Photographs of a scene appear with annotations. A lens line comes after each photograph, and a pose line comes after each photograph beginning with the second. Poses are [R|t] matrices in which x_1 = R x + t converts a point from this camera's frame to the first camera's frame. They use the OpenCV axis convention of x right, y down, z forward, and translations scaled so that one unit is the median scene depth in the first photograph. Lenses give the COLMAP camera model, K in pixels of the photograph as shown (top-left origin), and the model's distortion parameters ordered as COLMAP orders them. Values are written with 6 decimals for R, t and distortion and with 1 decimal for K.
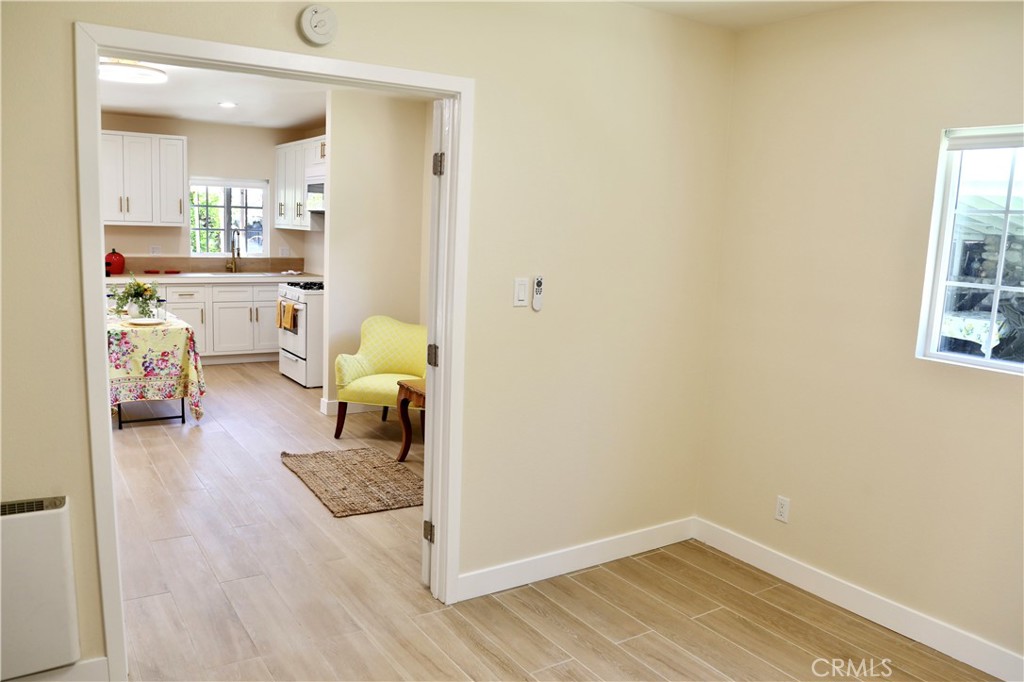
lens RADIAL K [[757.2, 0, 490.1], [0, 757.2, 356.5], [0, 0, 1]] dist [-0.077050, 0.003529]
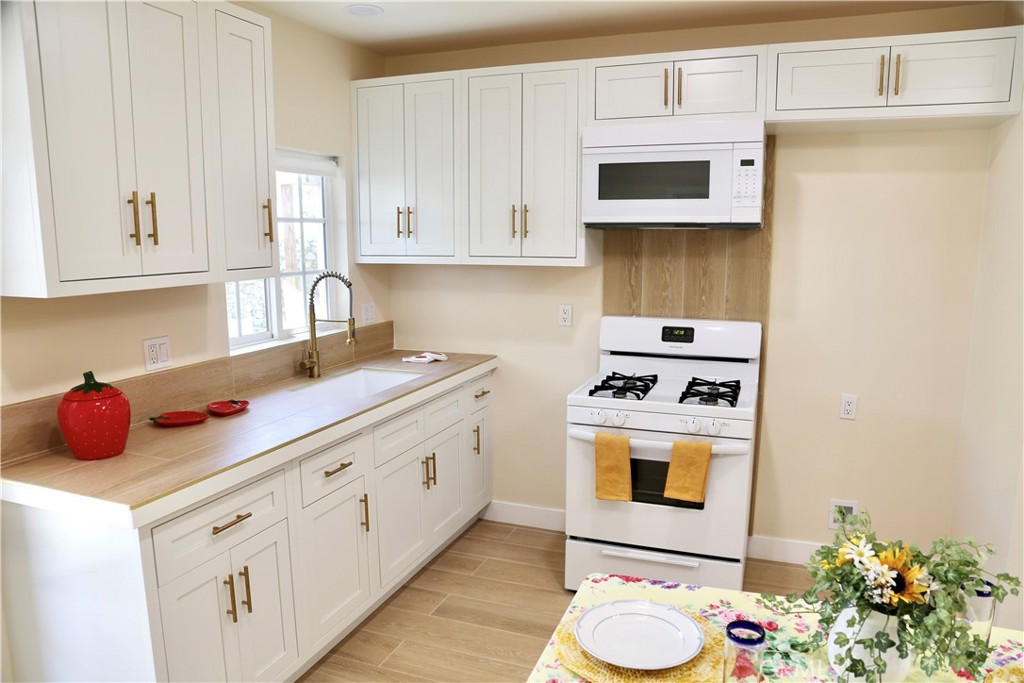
lens RADIAL K [[704.9, 0, 512.0], [0, 704.9, 341.5], [0, 0, 1]] dist [-0.129929, 0.071957]
pose [[0.805703, -0.132148, 0.577390, -0.616060], [0.138163, 0.989834, 0.033748, -0.167734], [-0.575980, 0.052583, 0.815771, 0.803003]]
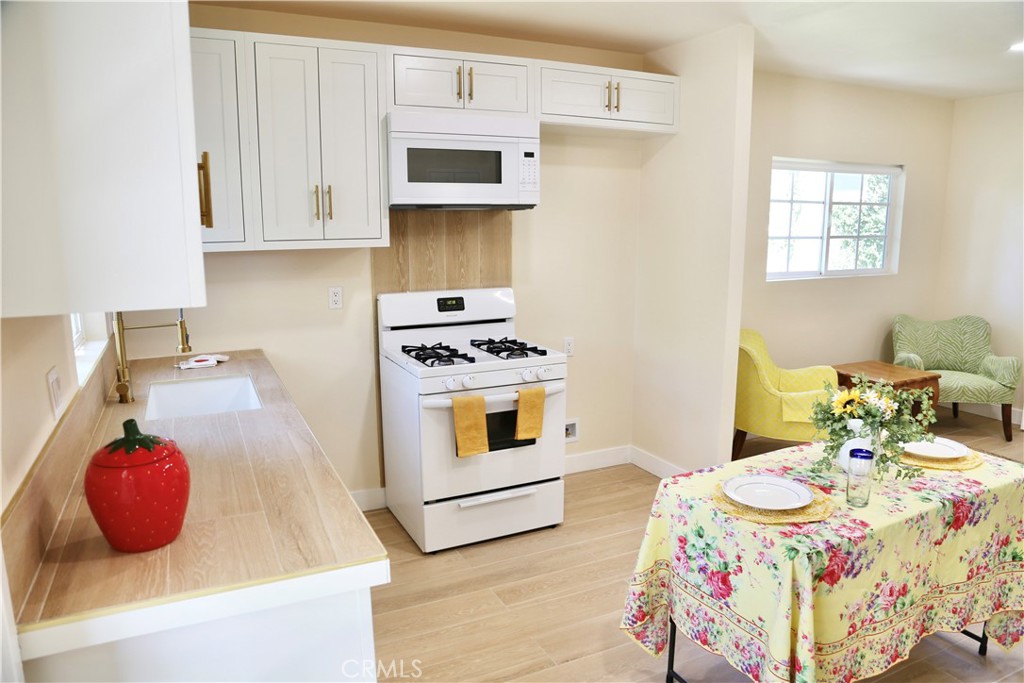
lens RADIAL K [[690.3, 0, 512.0], [0, 690.3, 341.5], [0, 0, 1]] dist [-0.133804, 0.070482]
pose [[0.121334, -0.220736, 0.967757, -0.770442], [0.178015, 0.963992, 0.197559, -0.212503], [-0.976519, 0.148304, 0.156260, 1.020509]]
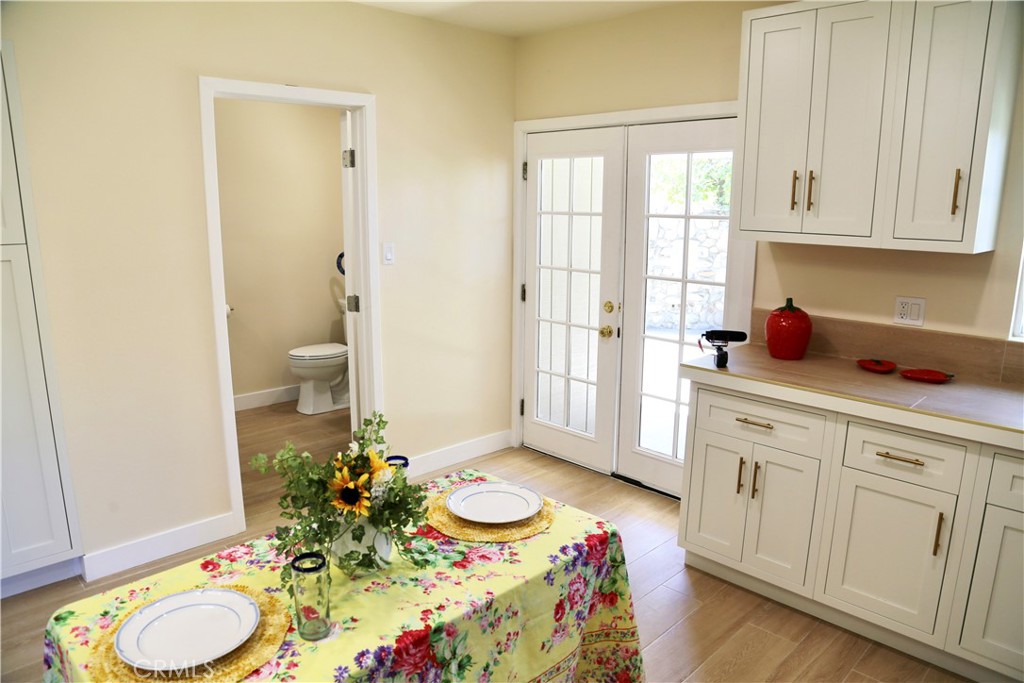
lens RADIAL K [[690.3, 0, 512.0], [0, 690.3, 341.5], [0, 0, 1]] dist [-0.133804, 0.070482]
pose [[0.209188, 0.155673, -0.965405, -0.196803], [-0.167024, 0.978428, 0.121582, -0.165782], [0.963506, 0.135813, 0.230677, 0.894805]]
